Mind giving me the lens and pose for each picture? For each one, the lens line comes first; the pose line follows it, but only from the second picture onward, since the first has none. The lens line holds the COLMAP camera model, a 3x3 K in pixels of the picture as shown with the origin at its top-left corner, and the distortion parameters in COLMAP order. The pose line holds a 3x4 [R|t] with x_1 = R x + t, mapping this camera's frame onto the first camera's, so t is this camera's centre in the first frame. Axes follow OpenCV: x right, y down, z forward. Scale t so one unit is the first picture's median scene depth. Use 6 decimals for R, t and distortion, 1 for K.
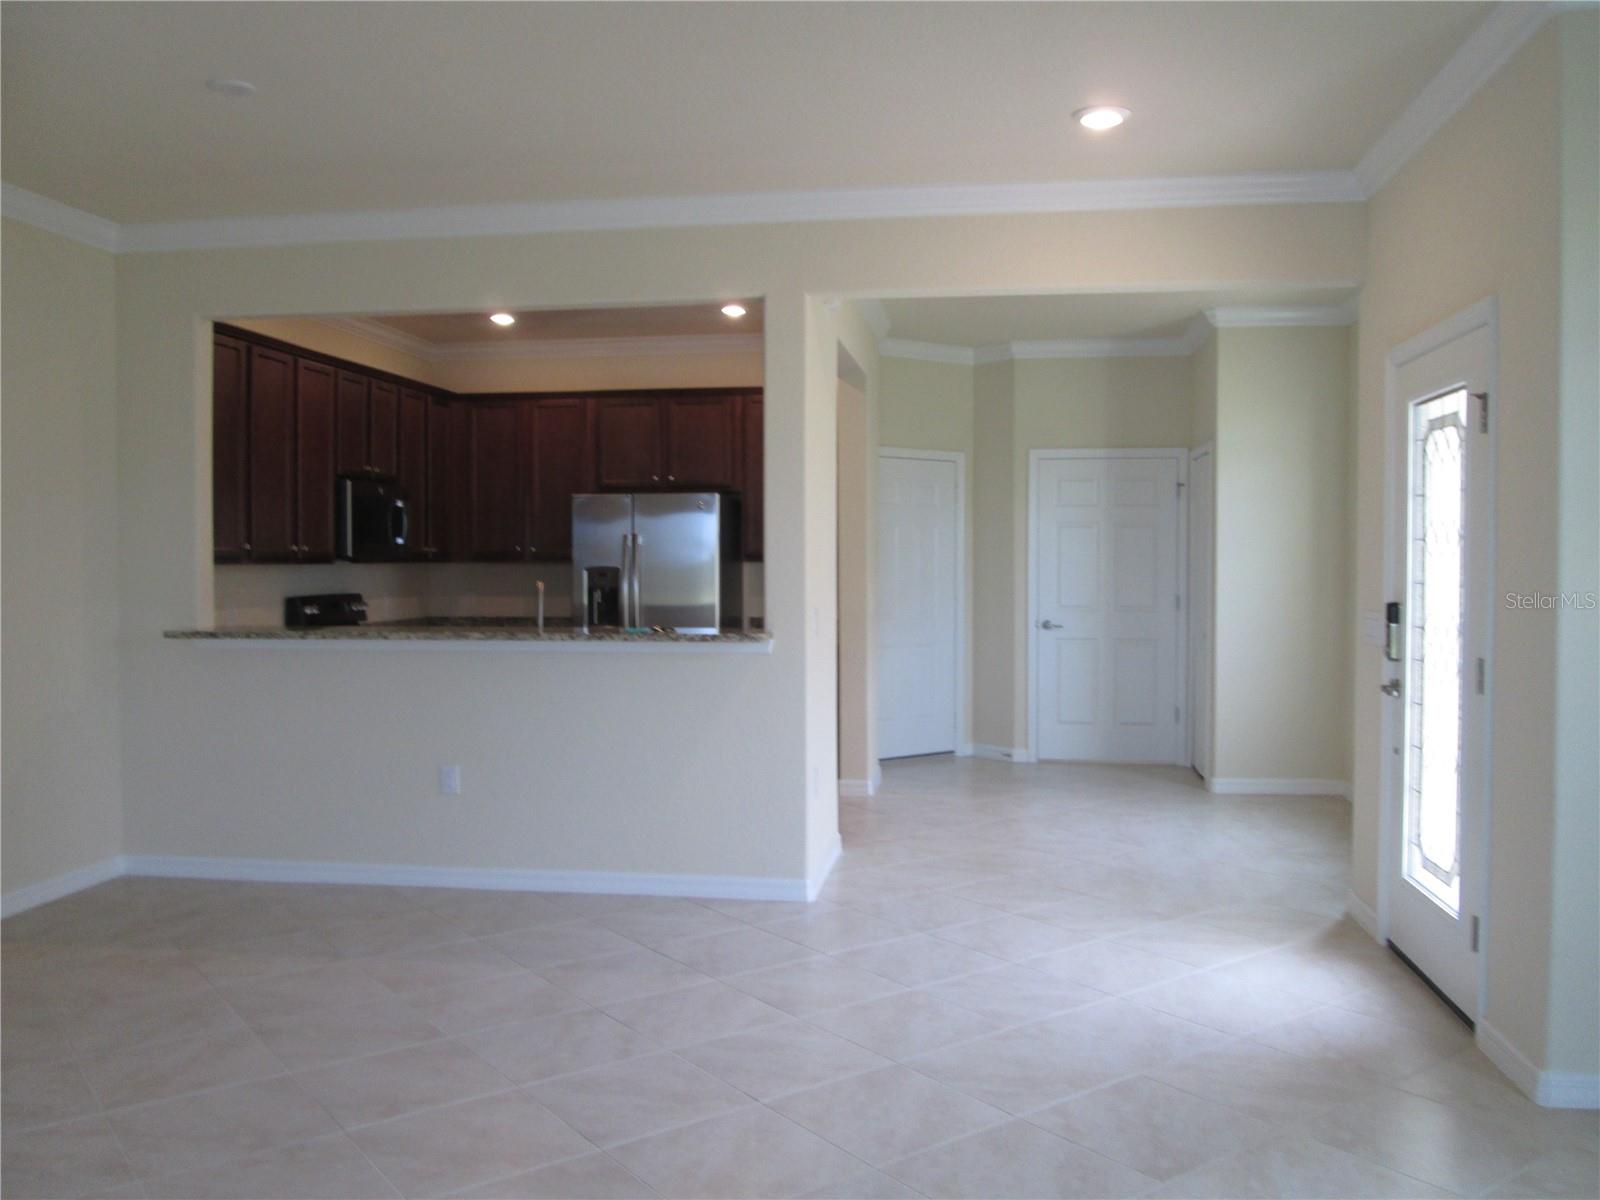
lens RADIAL K [[1388.2, 0, 797.0], [0, 1388.2, 590.6], [0, 0, 1]] dist [0.044605, -0.139064]
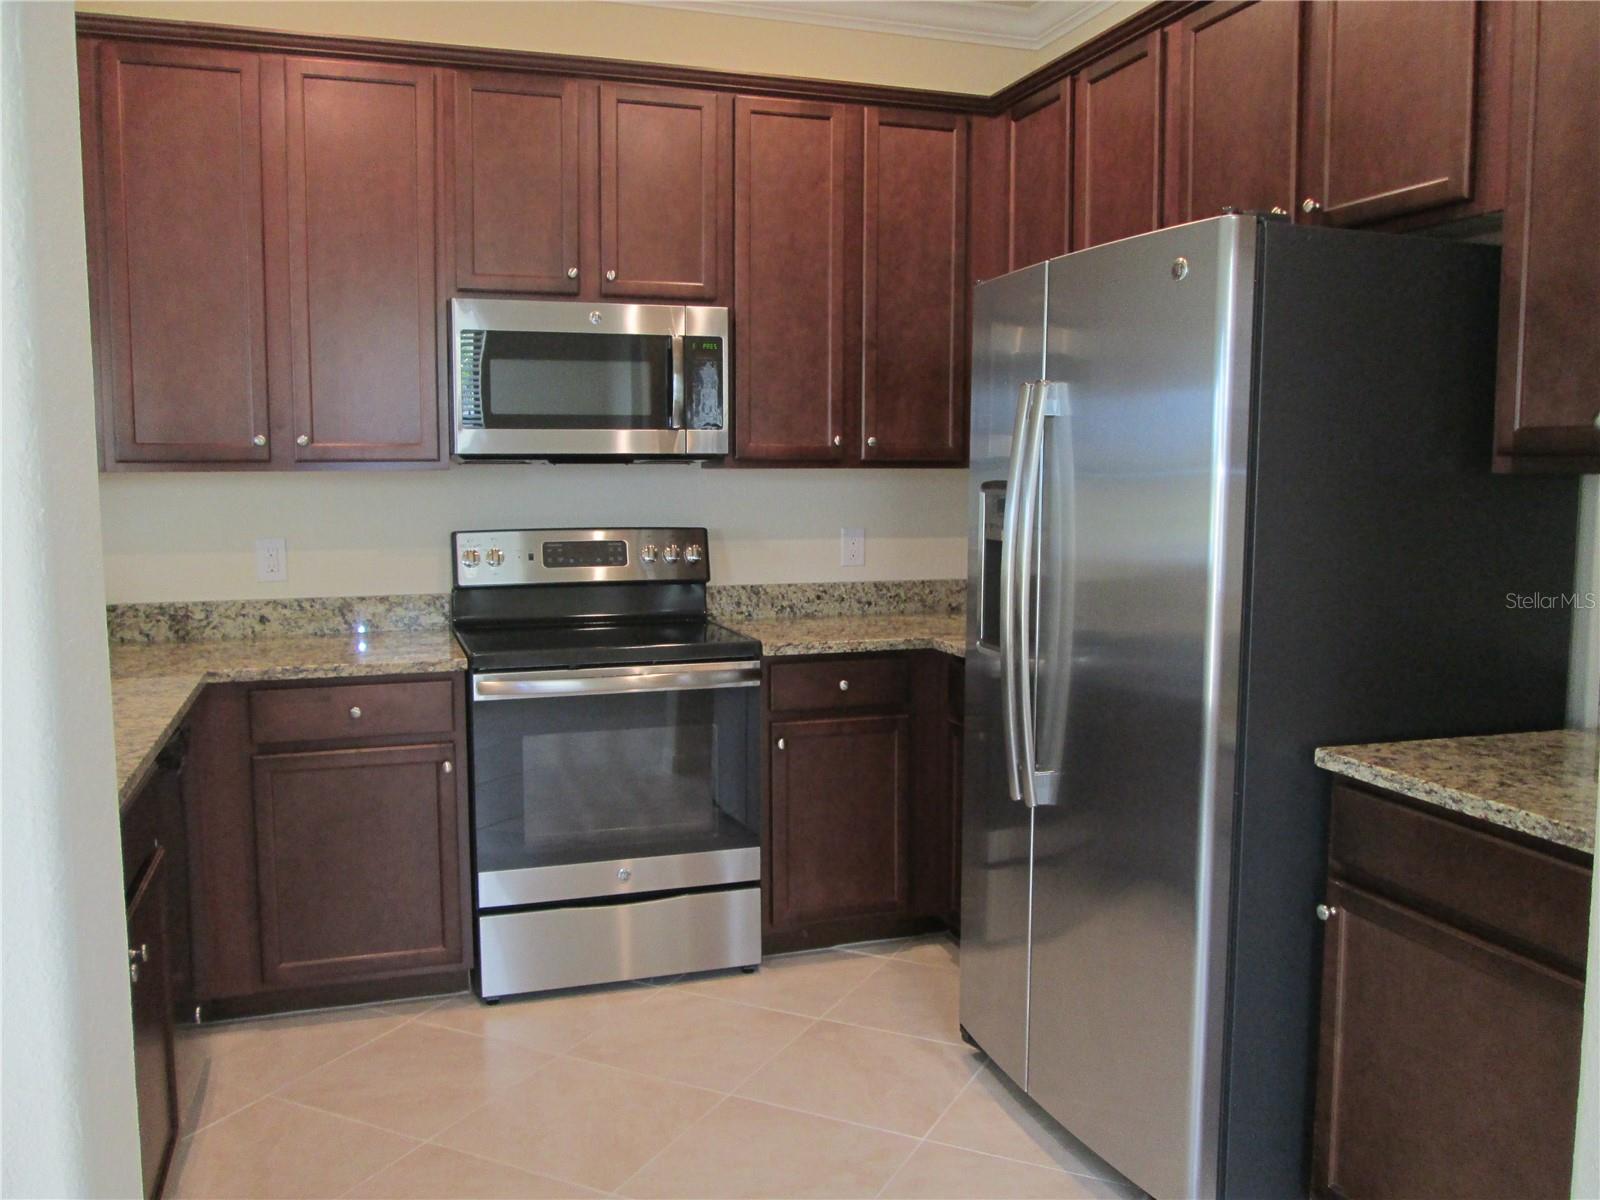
lens RADIAL K [[1388.2, 0, 797.0], [0, 1388.2, 590.6], [0, 0, 1]] dist [0.044605, -0.139064]
pose [[0.459319, 0.082505, -0.884431, 0.152910], [-0.016088, 0.996286, 0.084585, -0.017472], [0.888125, -0.024622, 0.458941, 0.768273]]
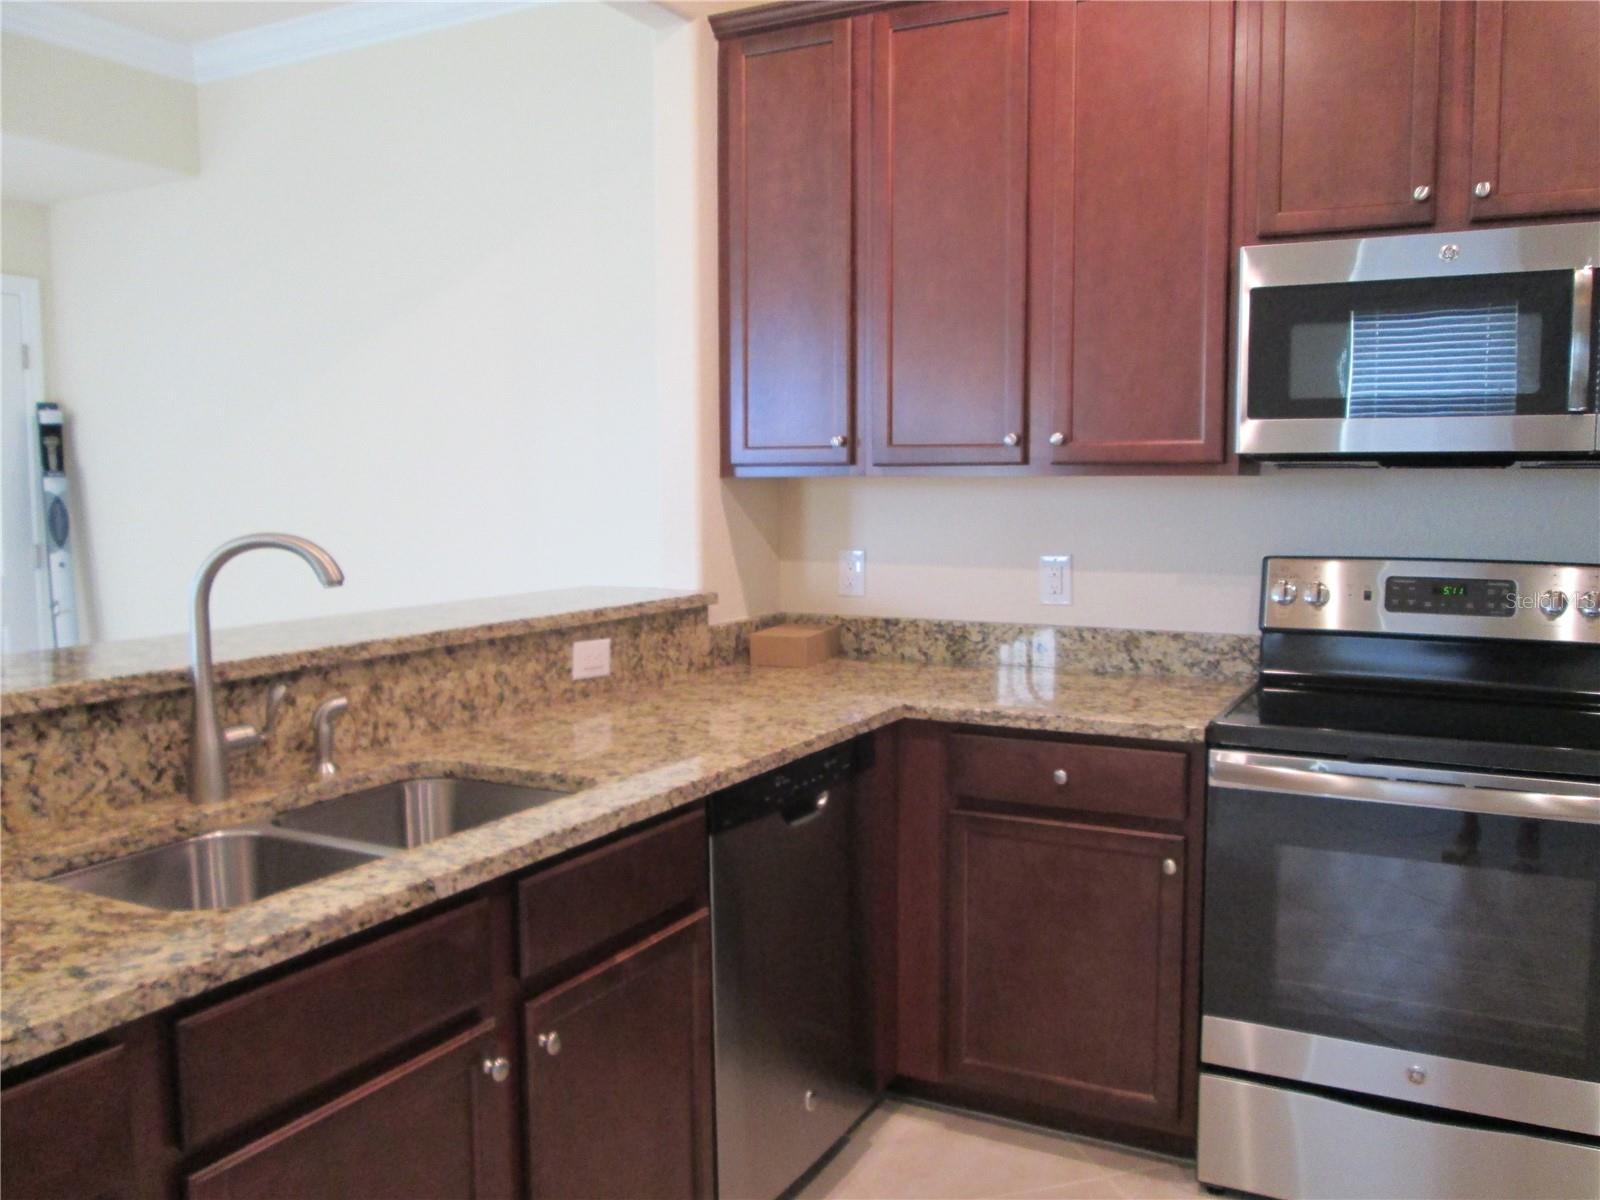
lens RADIAL K [[1388.2, 0, 797.0], [0, 1388.2, 590.6], [0, 0, 1]] dist [0.044605, -0.139064]
pose [[-0.337369, 0.085124, -0.937516, 0.065866], [-0.013359, 0.995370, 0.095184, -0.019422], [0.941278, 0.044637, -0.334670, 0.883229]]
